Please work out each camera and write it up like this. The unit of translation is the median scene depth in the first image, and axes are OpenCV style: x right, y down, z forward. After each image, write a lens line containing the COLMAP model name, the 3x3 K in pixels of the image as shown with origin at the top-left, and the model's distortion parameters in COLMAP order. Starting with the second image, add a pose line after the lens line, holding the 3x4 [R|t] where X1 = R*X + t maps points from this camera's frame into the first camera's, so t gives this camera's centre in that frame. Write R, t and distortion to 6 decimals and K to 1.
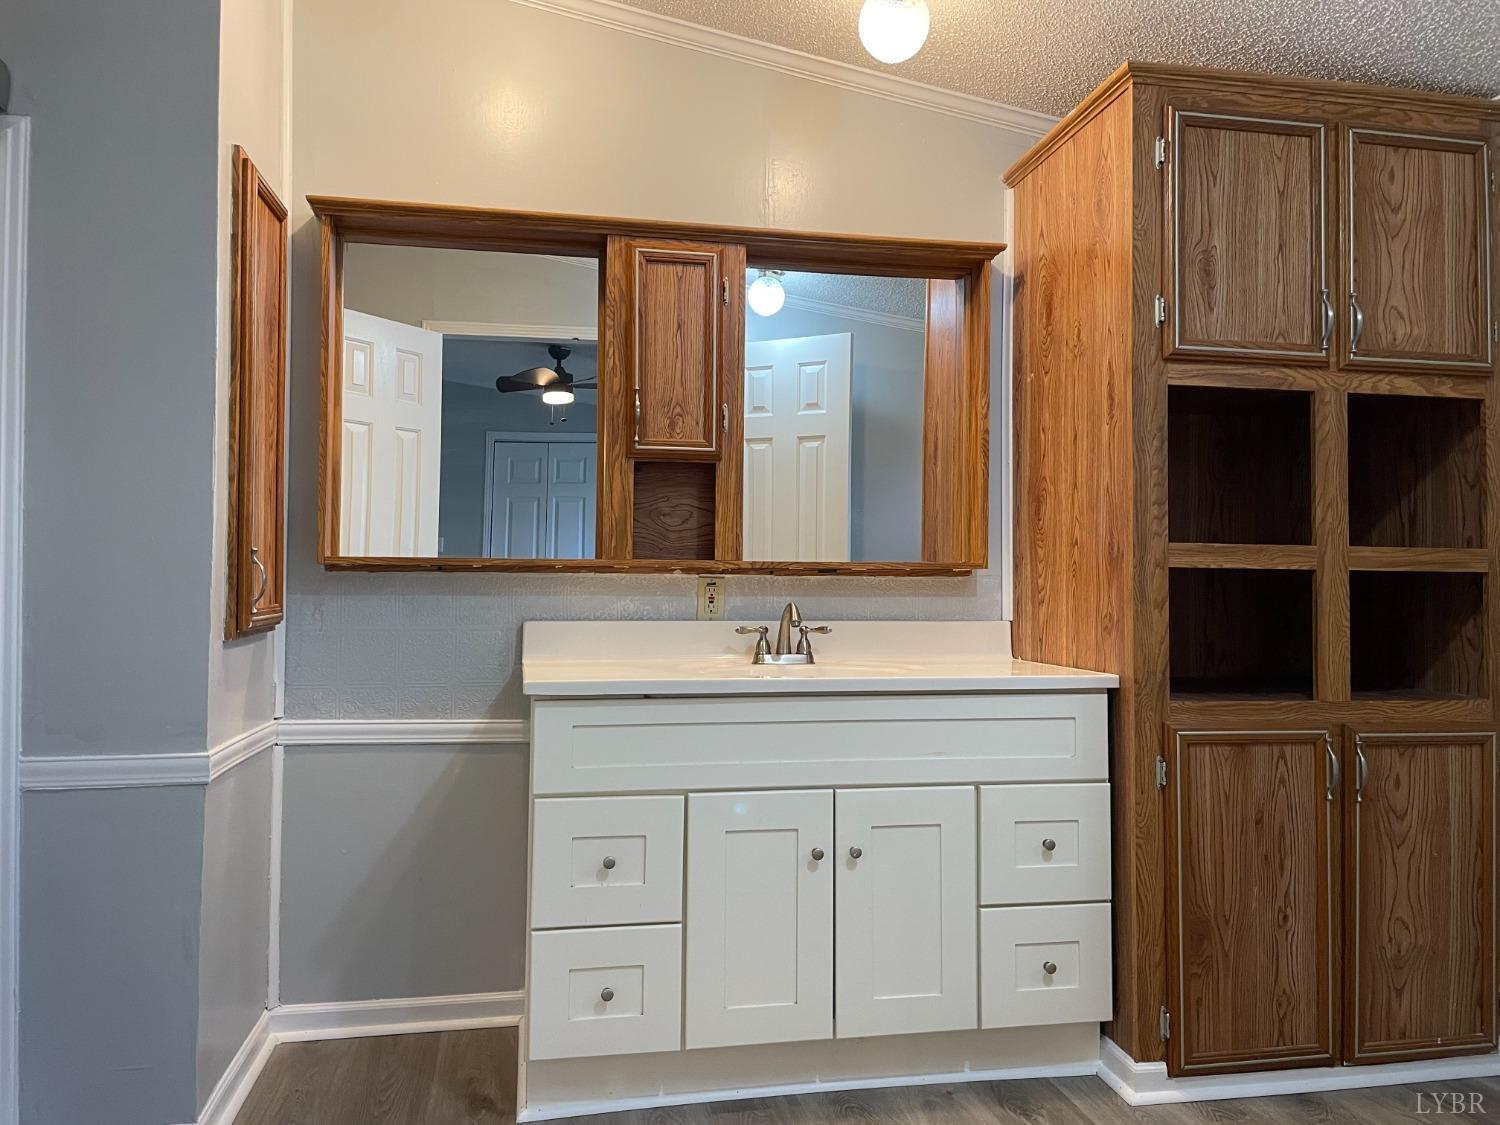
lens RADIAL K [[1130.7, 0, 755.0], [0, 1130.7, 551.1], [0, 0, 1]] dist [0.095166, -0.125657]
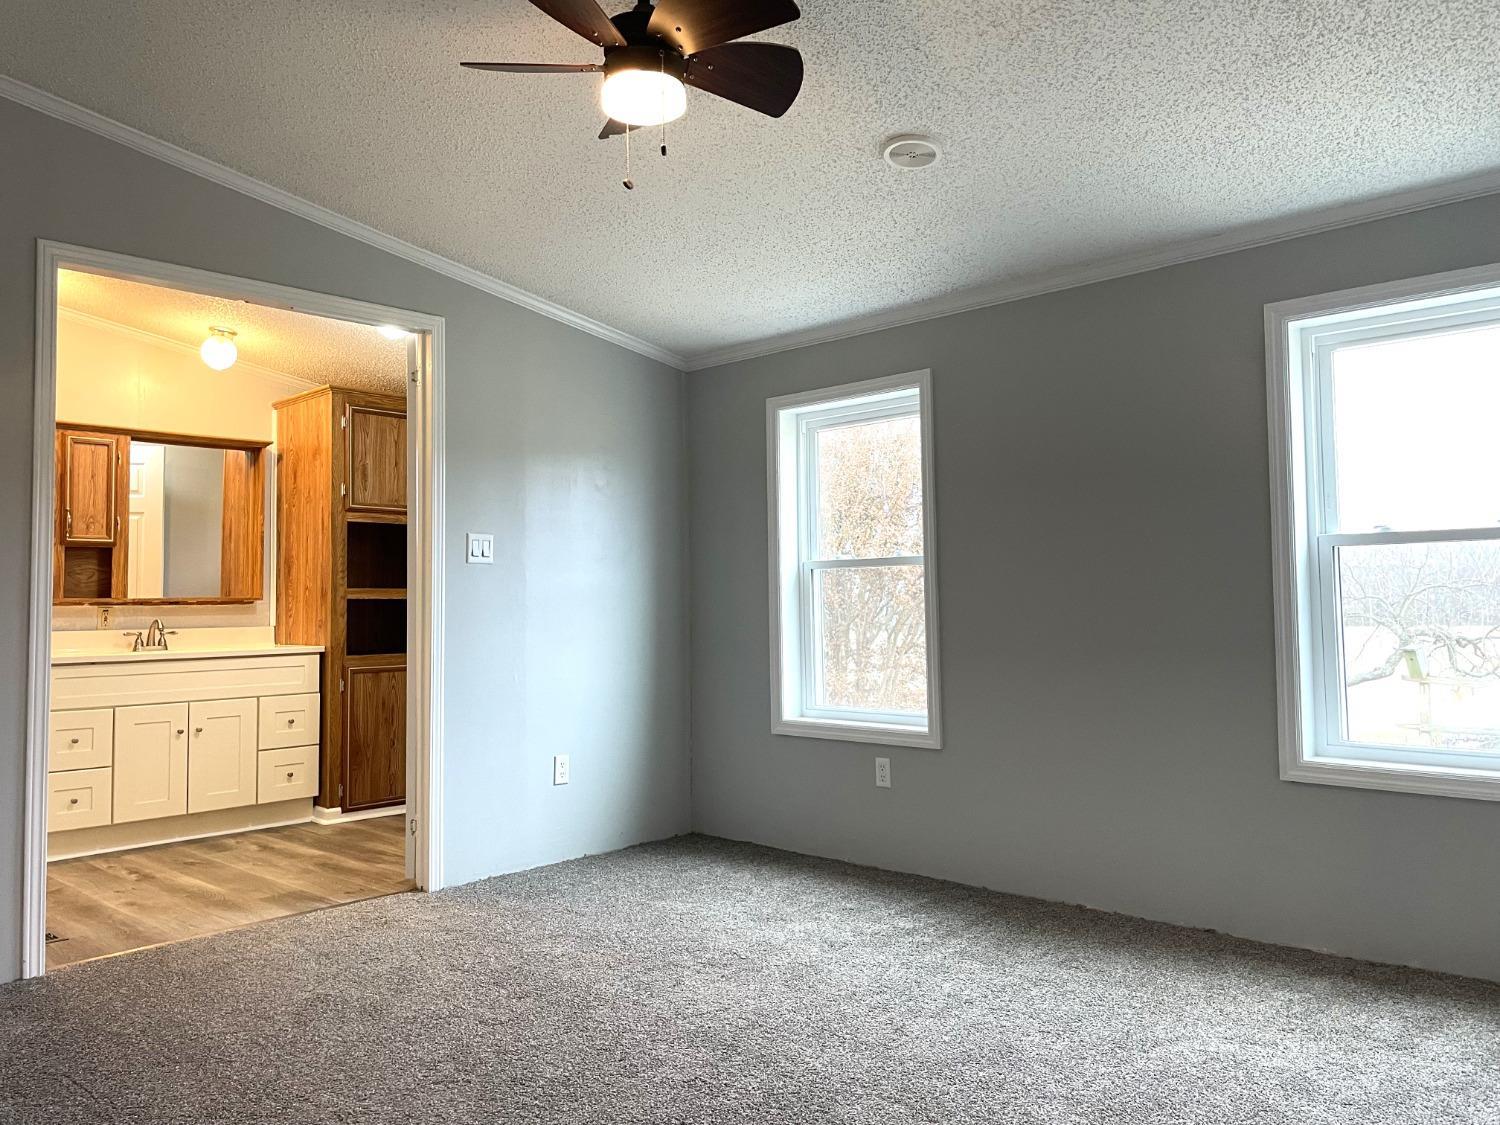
lens RADIAL K [[1146.5, 0, 748.4], [0, 1146.5, 545.3], [0, 0, 1]] dist [0.098993, -0.128661]
pose [[0.817045, 0.013522, 0.576415, -0.307235], [0.001531, 0.999671, -0.025621, -0.030601], [-0.576572, 0.021816, 0.816755, -1.294909]]
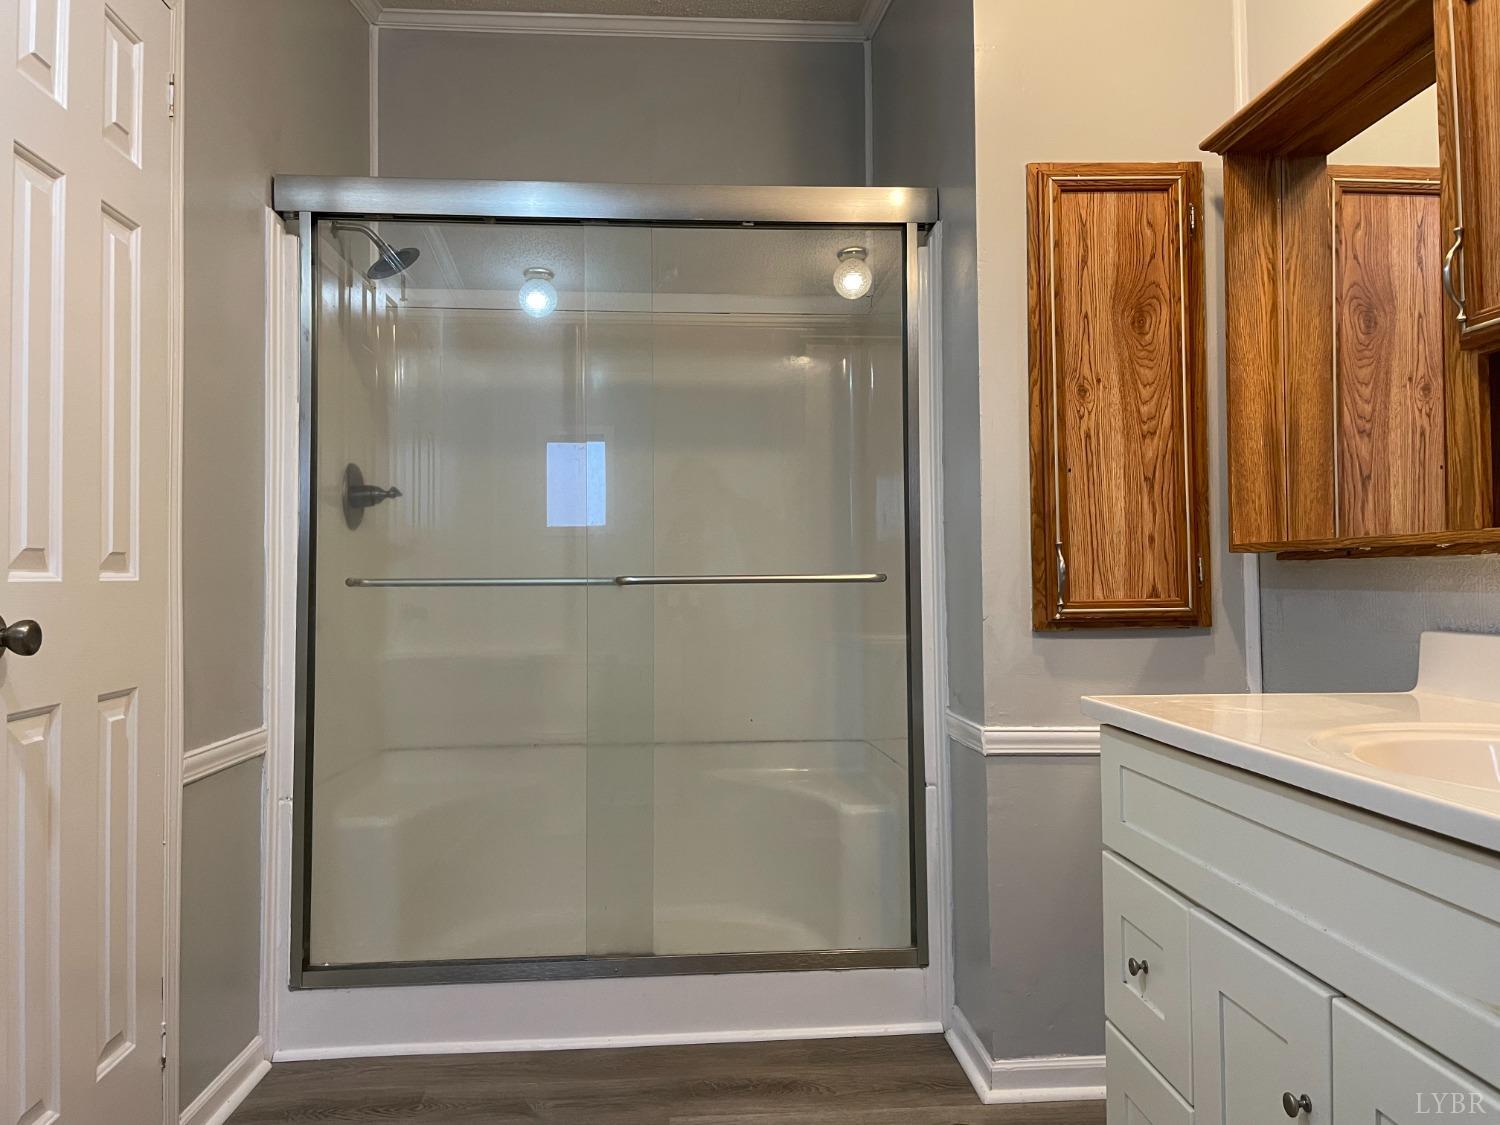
lens RADIAL K [[1130.7, 0, 755.0], [0, 1130.7, 551.1], [0, 0, 1]] dist [0.095166, -0.125657]
pose [[-0.124564, -0.030928, -0.991729, 0.506898], [0.034364, 0.998780, -0.035464, 0.026644], [0.991616, -0.038497, -0.123349, 0.710331]]
